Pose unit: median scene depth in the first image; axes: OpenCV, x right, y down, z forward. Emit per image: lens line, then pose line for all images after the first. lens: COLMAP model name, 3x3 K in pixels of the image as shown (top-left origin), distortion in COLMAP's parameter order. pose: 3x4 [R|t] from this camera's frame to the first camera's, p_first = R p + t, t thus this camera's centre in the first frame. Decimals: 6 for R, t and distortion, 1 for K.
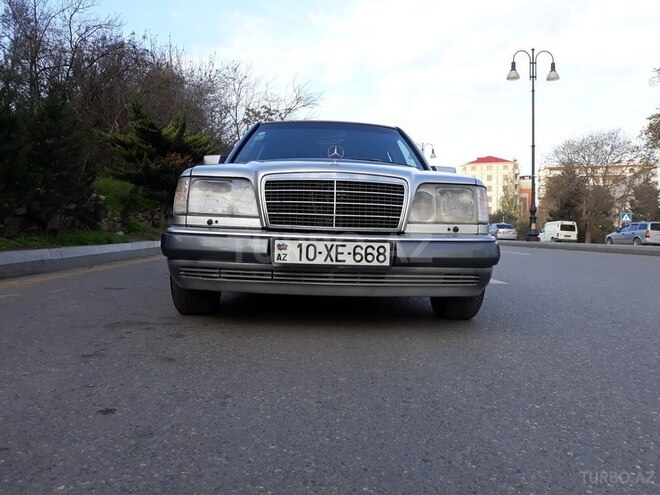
lens RADIAL K [[515.7, 0, 331.9], [0, 515.7, 250.9], [0, 0, 1]] dist [-0.009591, -0.003191]
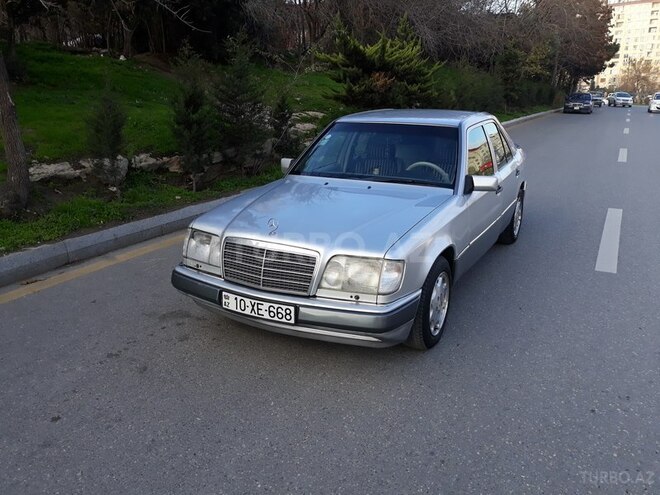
lens RADIAL K [[515.7, 0, 328.3], [0, 515.7, 244.6], [0, 0, 1]] dist [-0.009591, -0.003191]
pose [[0.883253, 0.099683, -0.458178, 0.750142], [-0.003814, 0.978636, 0.205565, -0.424465], [0.468881, -0.179818, 0.864764, -0.025119]]
